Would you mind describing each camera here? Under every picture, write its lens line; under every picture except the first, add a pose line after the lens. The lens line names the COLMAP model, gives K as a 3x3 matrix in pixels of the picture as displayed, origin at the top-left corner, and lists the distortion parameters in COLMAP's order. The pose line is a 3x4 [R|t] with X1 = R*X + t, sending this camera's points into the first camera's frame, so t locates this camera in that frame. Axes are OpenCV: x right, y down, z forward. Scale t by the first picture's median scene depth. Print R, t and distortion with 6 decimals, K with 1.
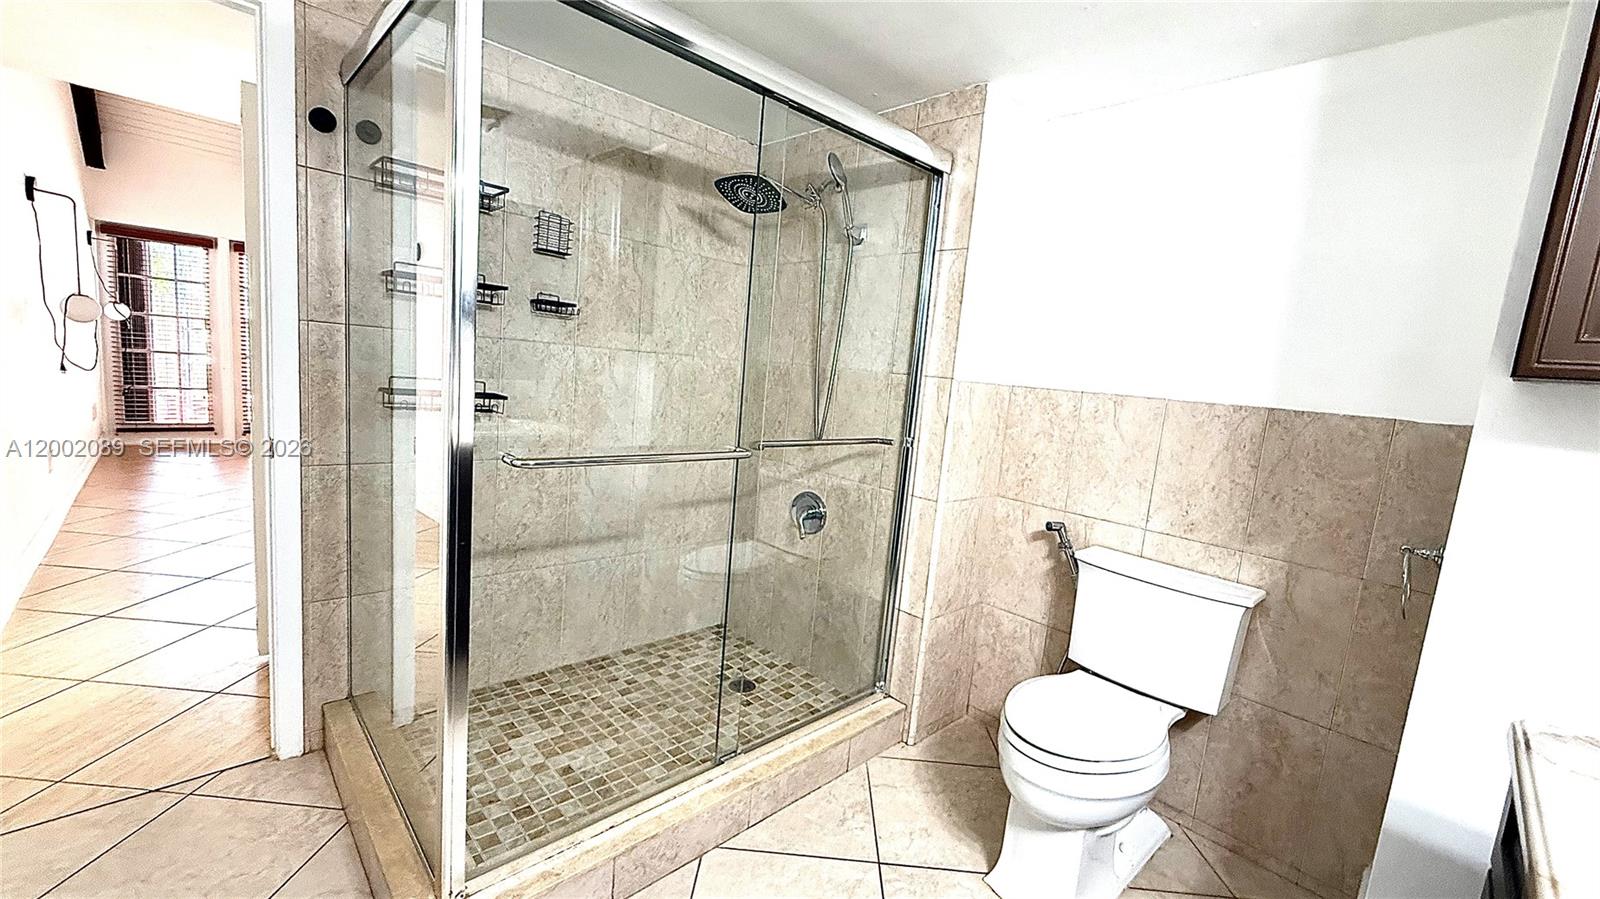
lens RADIAL K [[640.5, 0, 798.8], [0, 640.5, 449.4], [0, 0, 1]] dist [-0.000399, 0.001111]
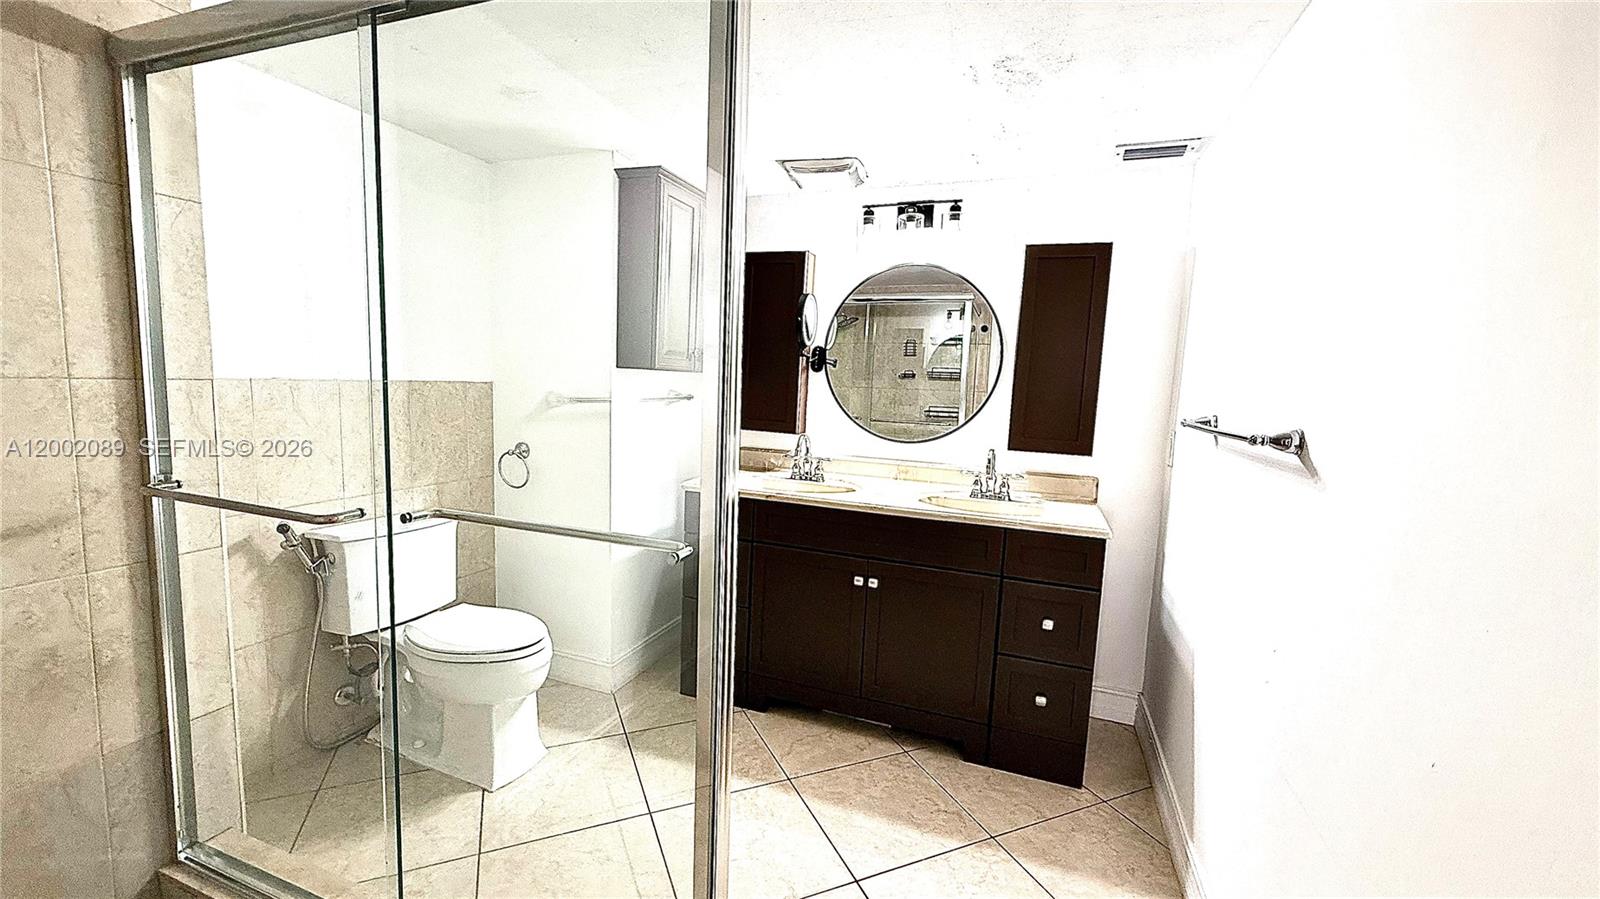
lens RADIAL K [[640.5, 0, 803.2], [0, 640.5, 453.3], [0, 0, 1]] dist [-0.000399, 0.001111]
pose [[-0.436669, -0.202856, 0.876453, -0.850294], [0.043699, 0.968313, 0.245888, -0.210654], [-0.898560, 0.145672, -0.413968, 0.817658]]
